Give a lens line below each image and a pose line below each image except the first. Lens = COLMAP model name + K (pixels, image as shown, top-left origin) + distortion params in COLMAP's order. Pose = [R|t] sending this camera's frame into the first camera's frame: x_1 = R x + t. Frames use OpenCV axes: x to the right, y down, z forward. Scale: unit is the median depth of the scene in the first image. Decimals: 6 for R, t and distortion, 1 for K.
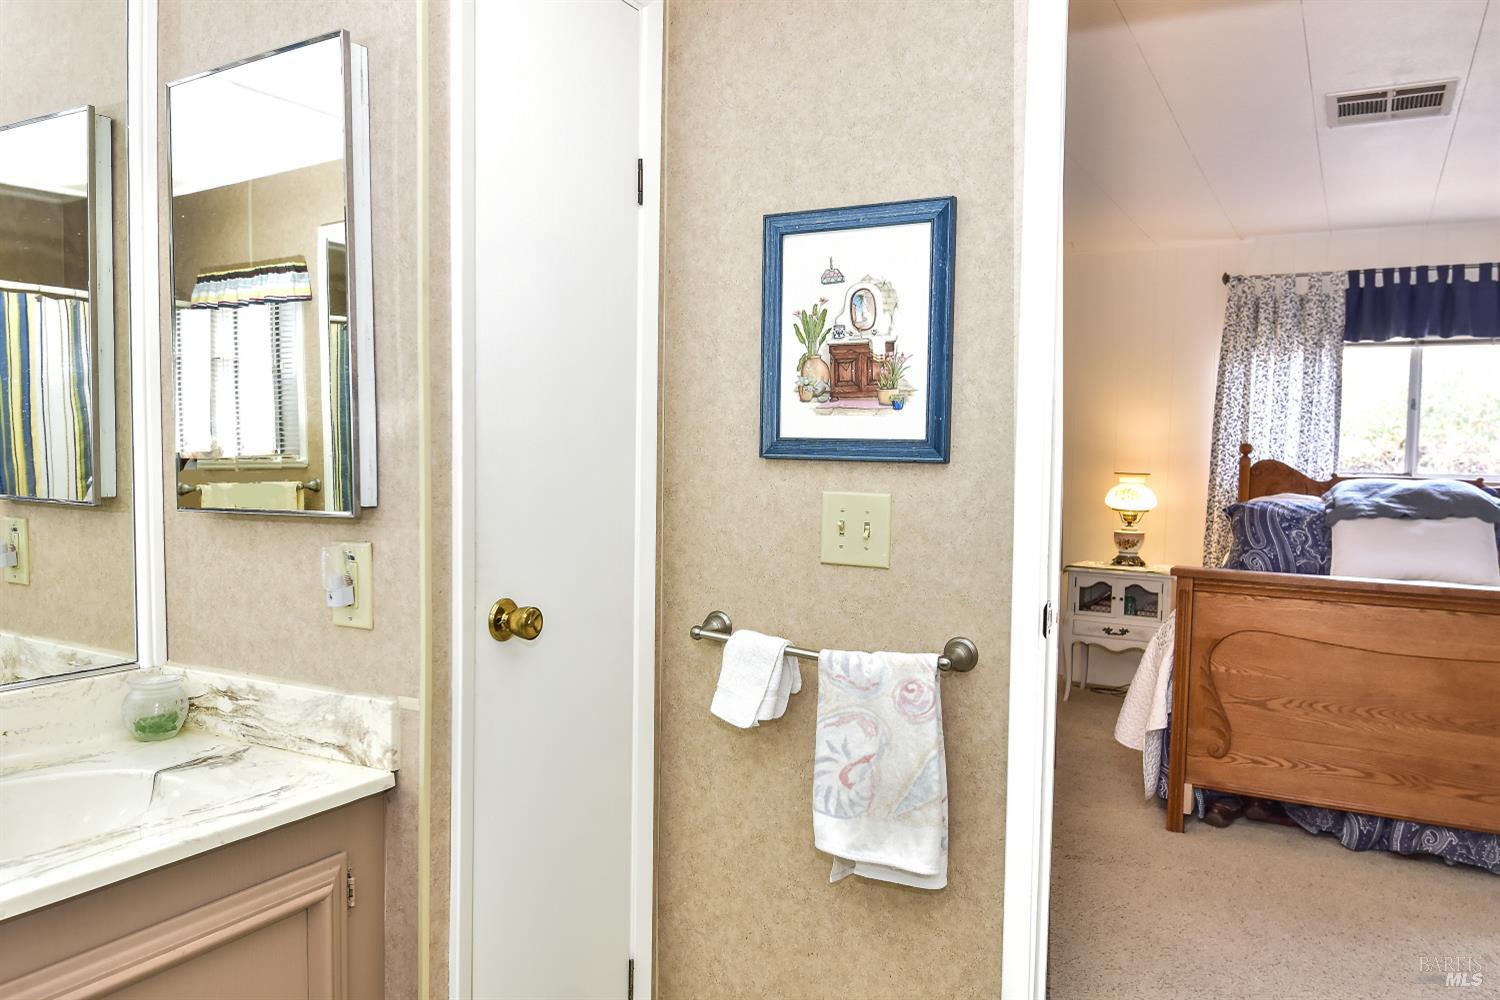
lens RADIAL K [[1064.9, 0, 750.5], [0, 1064.9, 503.3], [0, 0, 1]] dist [0.026873, -0.045849]
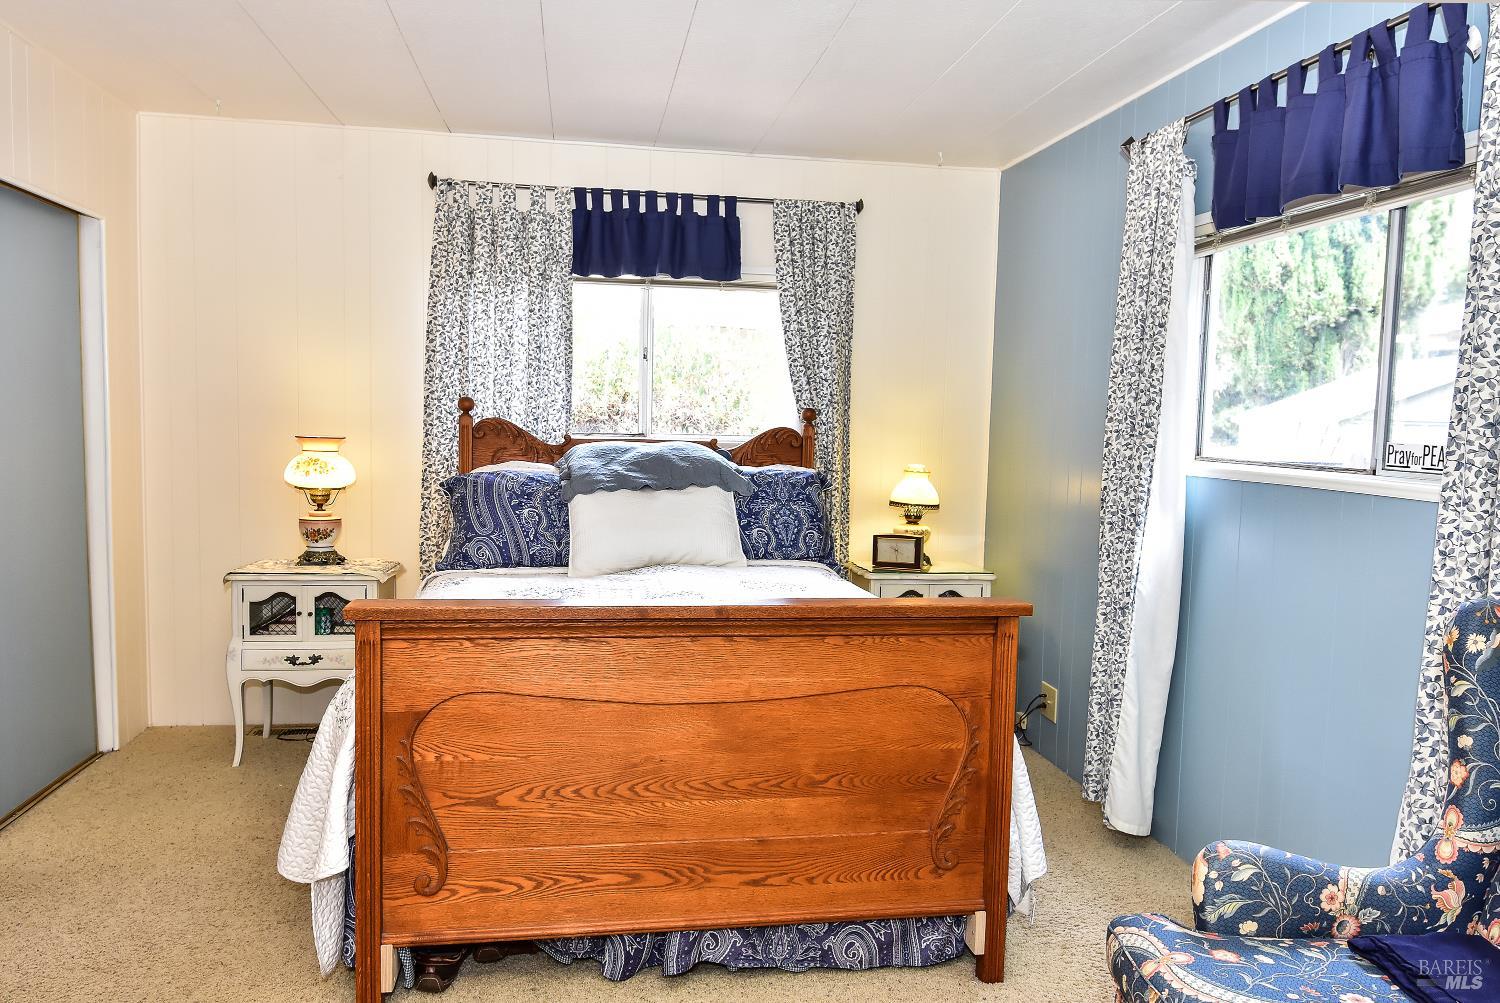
lens RADIAL K [[1064.9, 0, 750.5], [0, 1064.9, 504.8], [0, 0, 1]] dist [0.026873, -0.045849]
pose [[0.777779, -0.054951, 0.626131, 0.141398], [0.023102, 0.997997, 0.058890, -0.019984], [-0.628113, -0.031339, 0.777490, 0.277036]]
